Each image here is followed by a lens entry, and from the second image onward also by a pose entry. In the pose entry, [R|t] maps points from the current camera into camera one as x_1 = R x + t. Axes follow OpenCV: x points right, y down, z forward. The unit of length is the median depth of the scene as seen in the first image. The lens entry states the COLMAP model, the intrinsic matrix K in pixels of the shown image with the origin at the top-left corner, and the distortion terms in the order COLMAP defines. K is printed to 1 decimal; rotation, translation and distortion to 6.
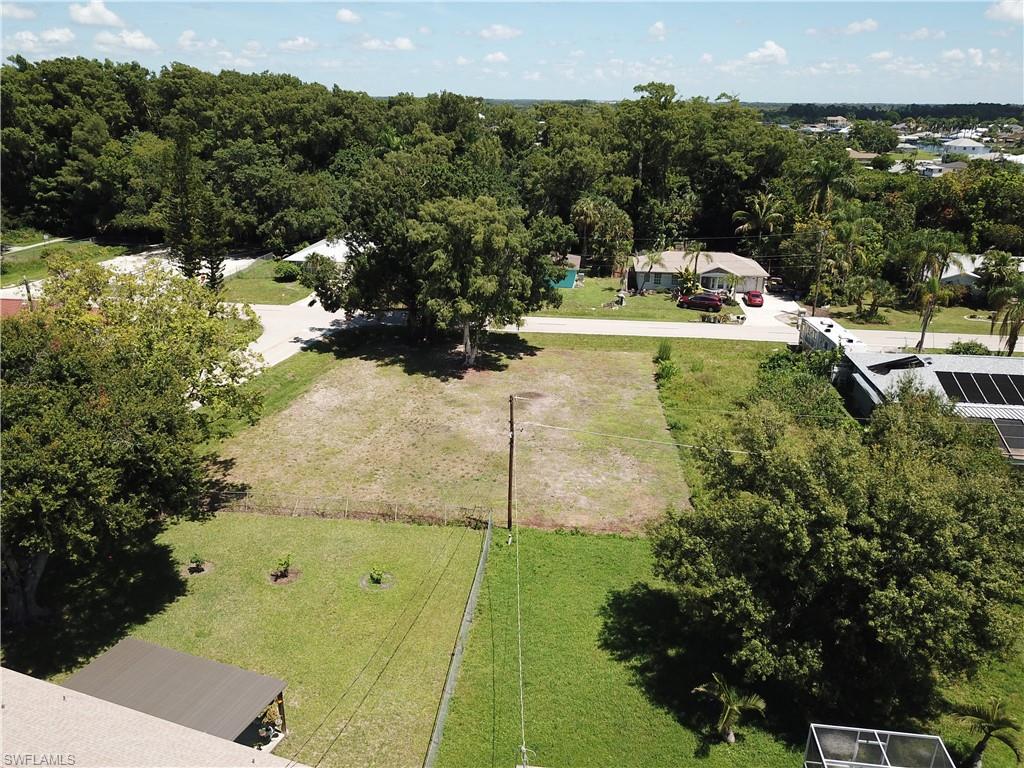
lens RADIAL K [[774.6, 0, 504.3], [0, 774.6, 405.0], [0, 0, 1]] dist [0.008816, 0.002531]
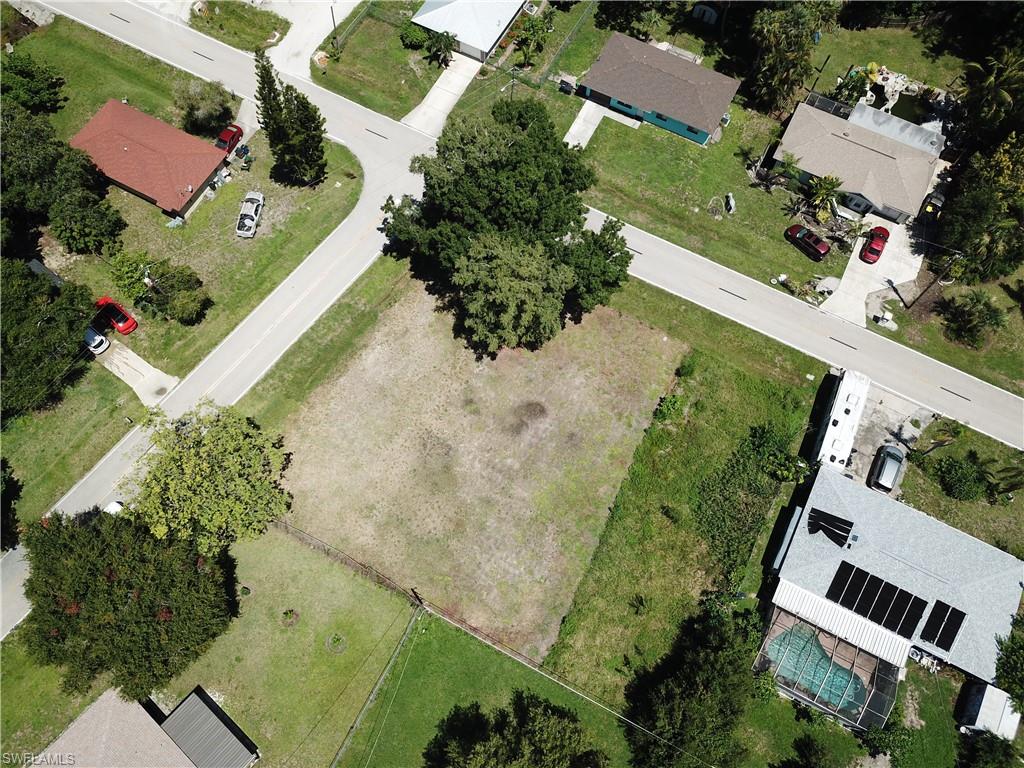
lens RADIAL K [[771.9, 0, 502.7], [0, 771.9, 399.9], [0, 0, 1]] dist [0.010570, 0.000957]
pose [[0.933029, 0.334349, -0.132920, 0.114479], [-0.142363, 0.682335, 0.717043, -0.713125], [0.330439, -0.650099, 0.684238, 0.145049]]
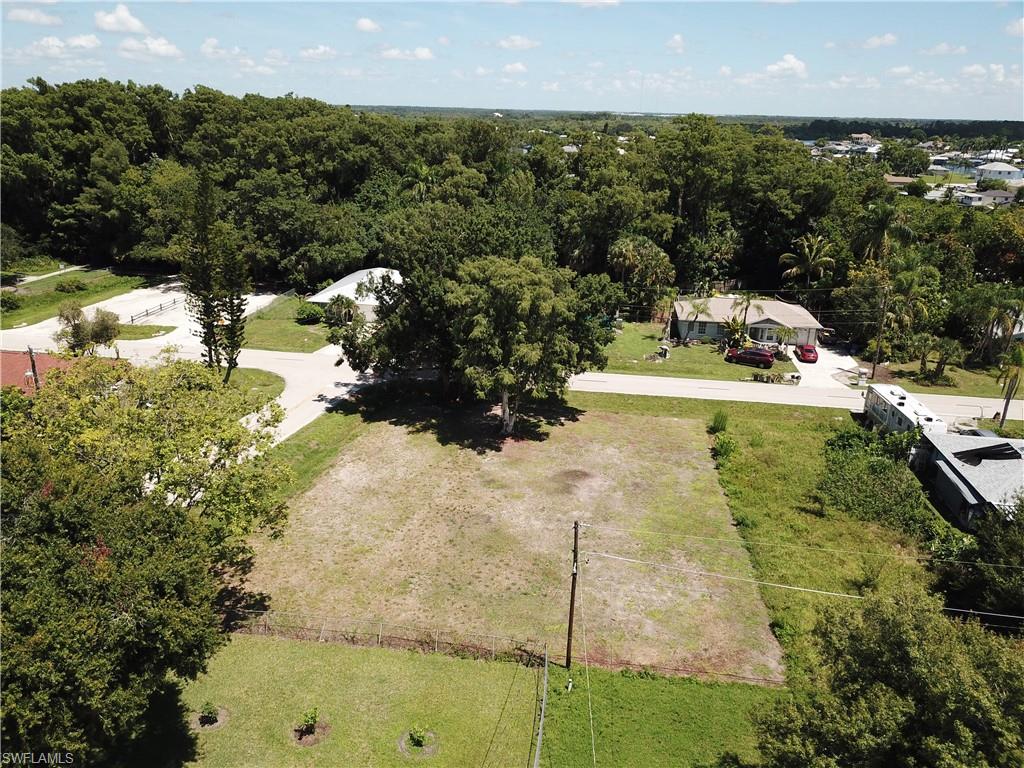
lens RADIAL K [[774.6, 0, 504.3], [0, 774.6, 405.0], [0, 0, 1]] dist [0.008816, 0.002531]
pose [[0.999687, 0.018052, -0.017322, -0.030369], [-0.018248, 0.999770, -0.011232, -0.068091], [0.017115, 0.011545, 0.999787, 0.070913]]
